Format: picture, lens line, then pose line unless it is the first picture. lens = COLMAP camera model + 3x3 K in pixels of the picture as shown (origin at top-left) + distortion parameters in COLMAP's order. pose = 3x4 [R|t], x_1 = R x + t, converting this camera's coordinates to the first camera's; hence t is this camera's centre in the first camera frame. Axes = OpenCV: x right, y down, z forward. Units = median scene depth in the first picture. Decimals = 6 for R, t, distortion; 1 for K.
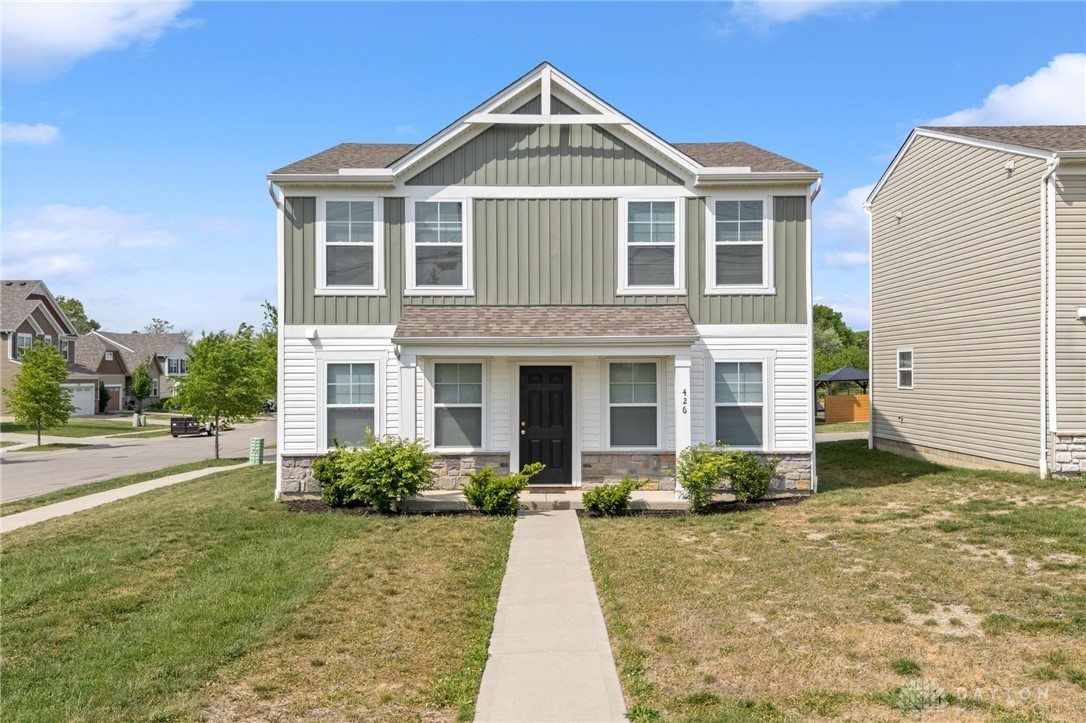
lens RADIAL K [[896.3, 0, 508.3], [0, 896.3, 374.3], [0, 0, 1]] dist [0.044644, -0.010236]
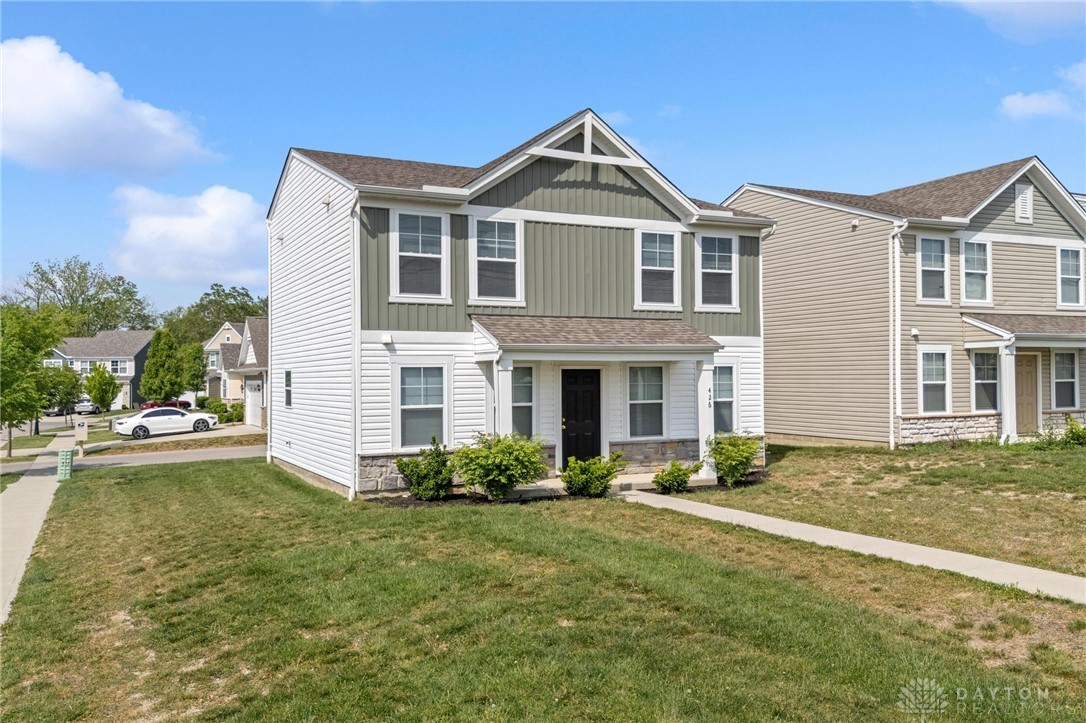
lens RADIAL K [[896.3, 0, 508.3], [0, 896.3, 374.3], [0, 0, 1]] dist [0.044644, -0.010236]
pose [[0.905527, -0.002994, 0.424278, -0.536919], [0.005394, 0.999976, -0.004457, 0.001795], [-0.424254, 0.006324, 0.905521, -0.009485]]
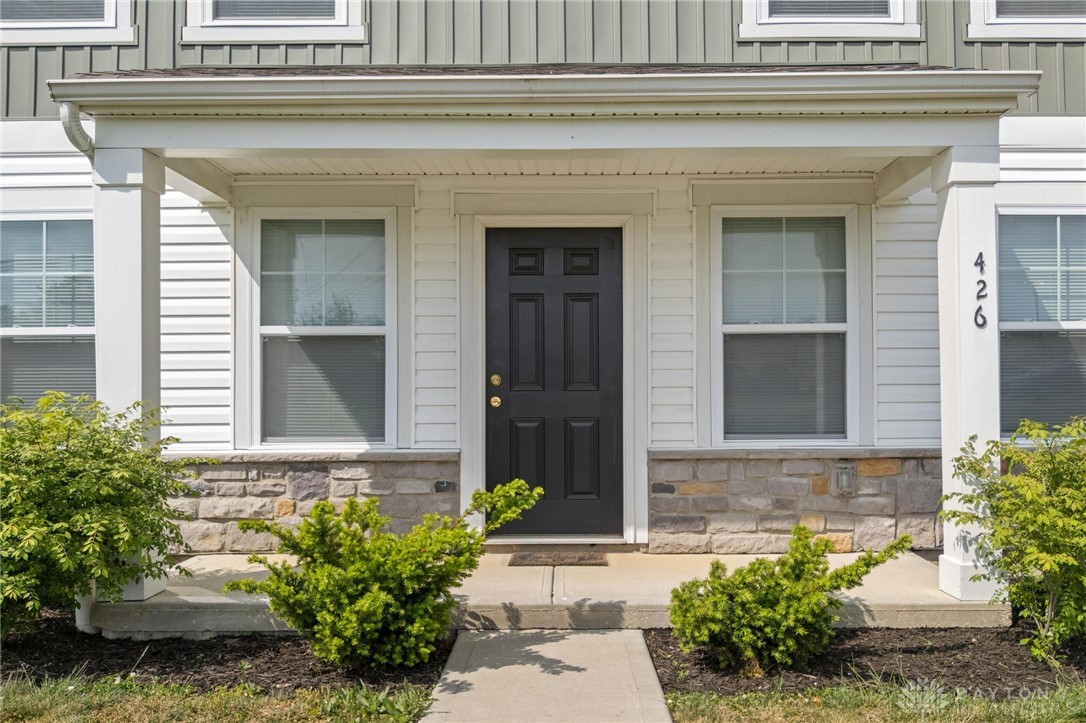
lens RADIAL K [[854.4, 0, 545.6], [0, 854.4, 386.1], [0, 0, 1]] dist [0.042375, -0.098924]
pose [[0.999970, -0.001804, 0.007599, 0.035284], [0.001844, 0.999984, -0.005268, 0.060350], [-0.007589, 0.005282, 0.999957, 0.637042]]
